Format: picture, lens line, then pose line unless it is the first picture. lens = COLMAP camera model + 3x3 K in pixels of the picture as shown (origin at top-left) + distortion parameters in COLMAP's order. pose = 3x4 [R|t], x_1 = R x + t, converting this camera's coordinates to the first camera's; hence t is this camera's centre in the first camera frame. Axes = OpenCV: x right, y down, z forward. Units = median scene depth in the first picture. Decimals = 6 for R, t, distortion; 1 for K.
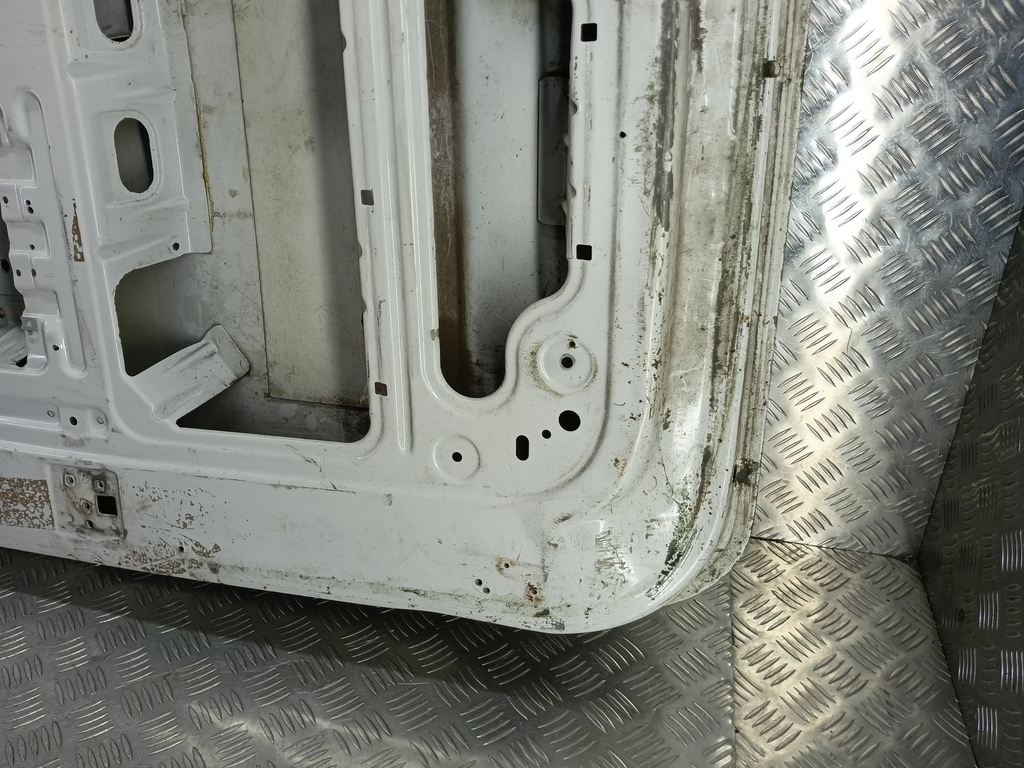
lens RADIAL K [[835.6, 0, 512.5], [0, 835.6, 389.8], [0, 0, 1]] dist [0.095478, -0.194555]
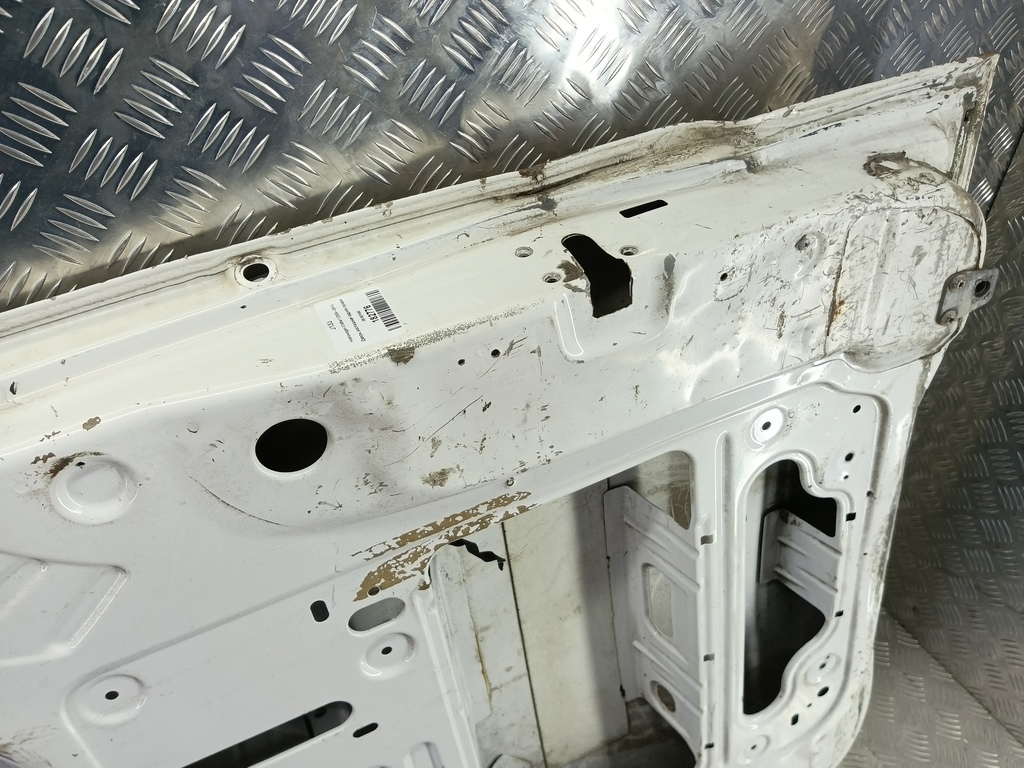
lens RADIAL K [[835.6, 0, 512.5], [0, 835.6, 389.8], [0, 0, 1]] dist [0.095478, -0.194555]
pose [[0.758481, -0.443626, 0.477391, -0.722412], [0.336004, 0.893872, 0.296805, -0.934211], [-0.558397, -0.064716, 0.827046, 0.074098]]
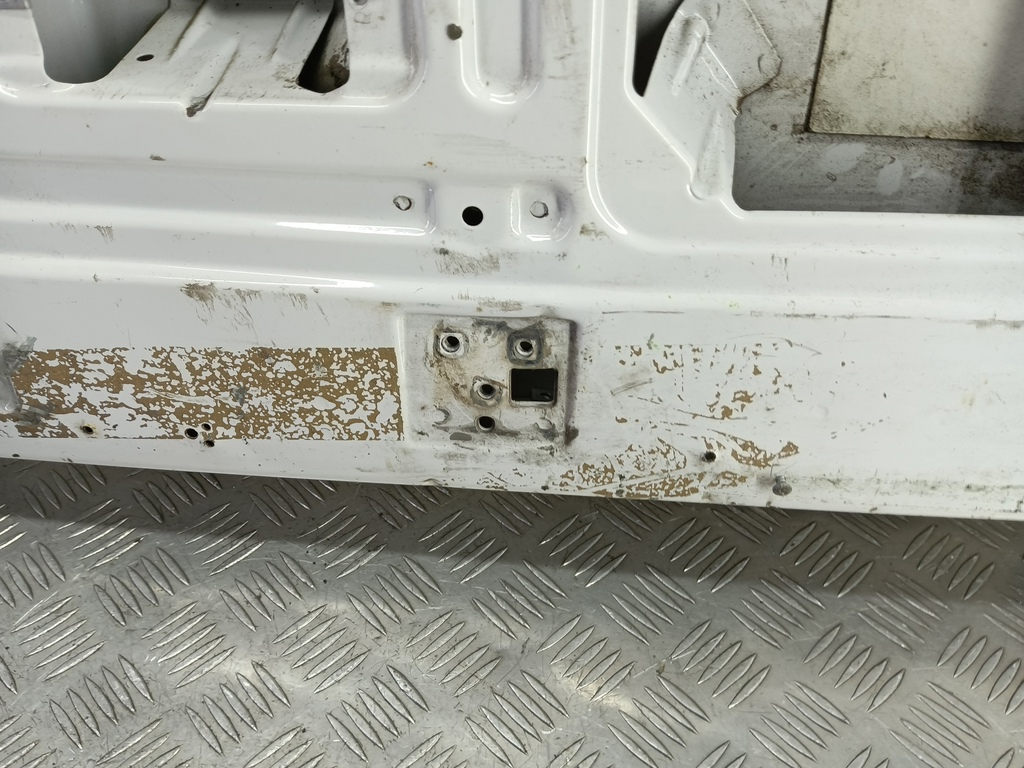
lens RADIAL K [[835.6, 0, 512.5], [0, 835.6, 389.8], [0, 0, 1]] dist [0.095478, -0.194555]
pose [[0.984148, -0.108652, 0.140167, -0.591575], [0.063272, 0.953452, 0.294833, -0.004796], [-0.165676, -0.281291, 0.945212, 0.574759]]
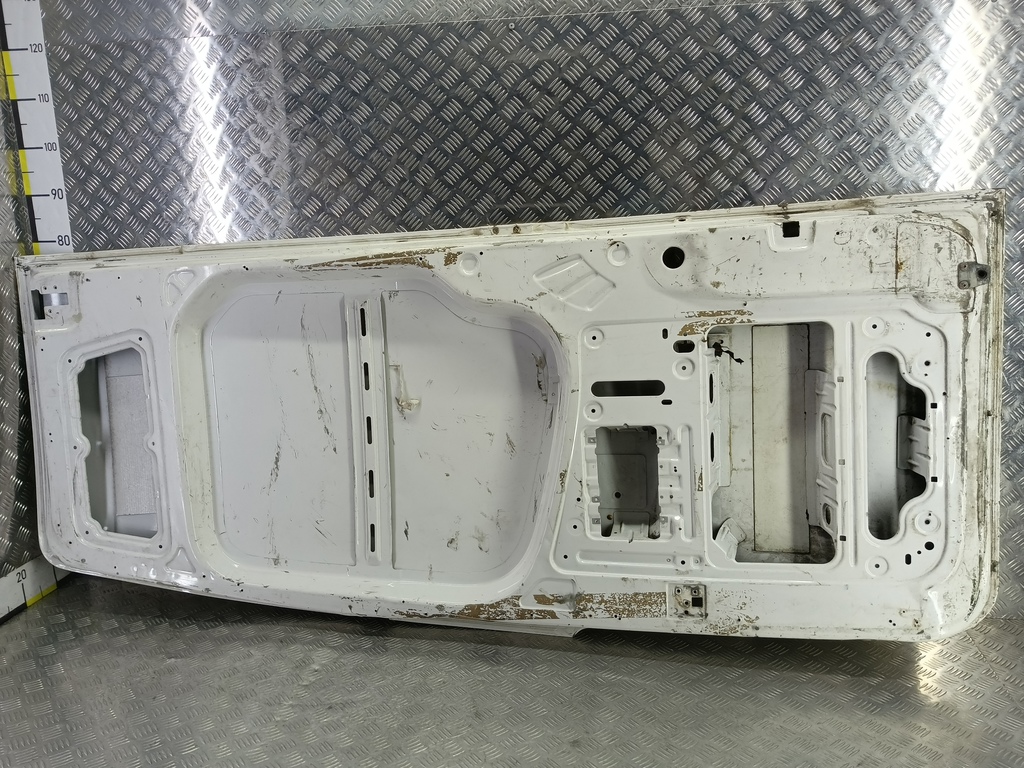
lens RADIAL K [[826.6, 0, 512.9], [0, 826.6, 392.1], [0, 0, 1]] dist [0.160638, -0.302629]
pose [[0.998261, -0.037324, 0.045629, -1.098929], [0.048151, 0.962805, -0.265872, 0.176693], [-0.034008, 0.267606, 0.962928, -1.310745]]
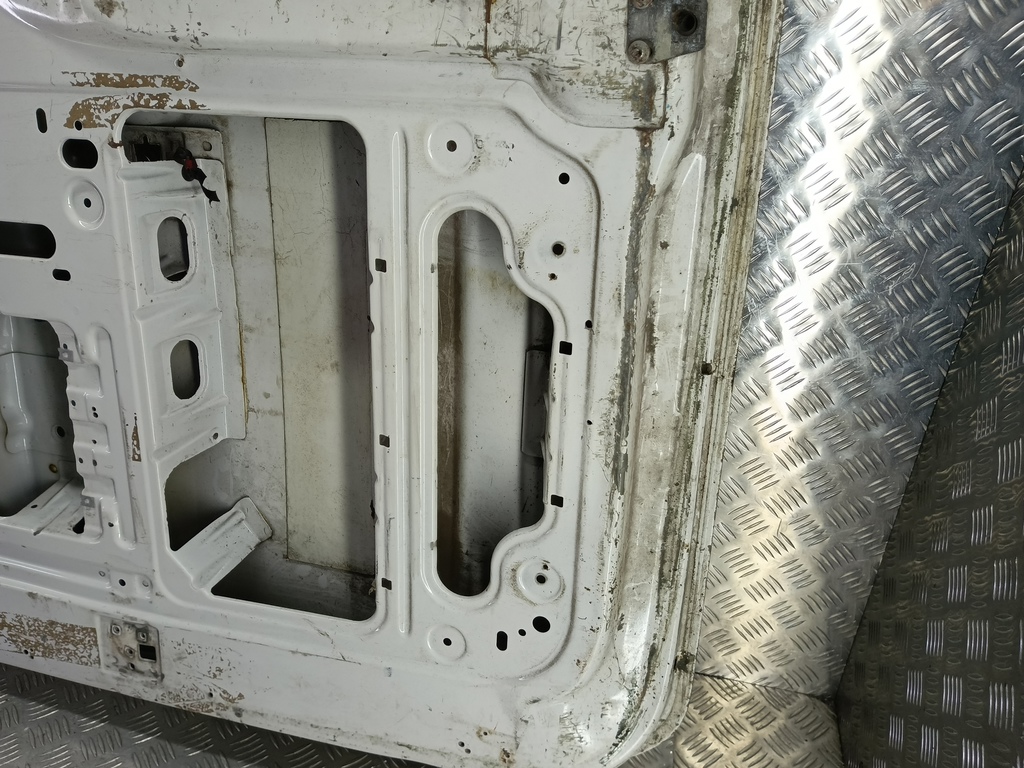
lens RADIAL K [[828.6, 0, 510.9], [0, 828.6, 391.2], [0, 0, 1]] dist [0.100473, -0.200270]
pose [[0.999141, 0.035742, 0.020976, -0.012138], [-0.035725, 0.999361, -0.001187, -0.257701], [-0.021005, 0.000436, 0.999779, -0.189183]]
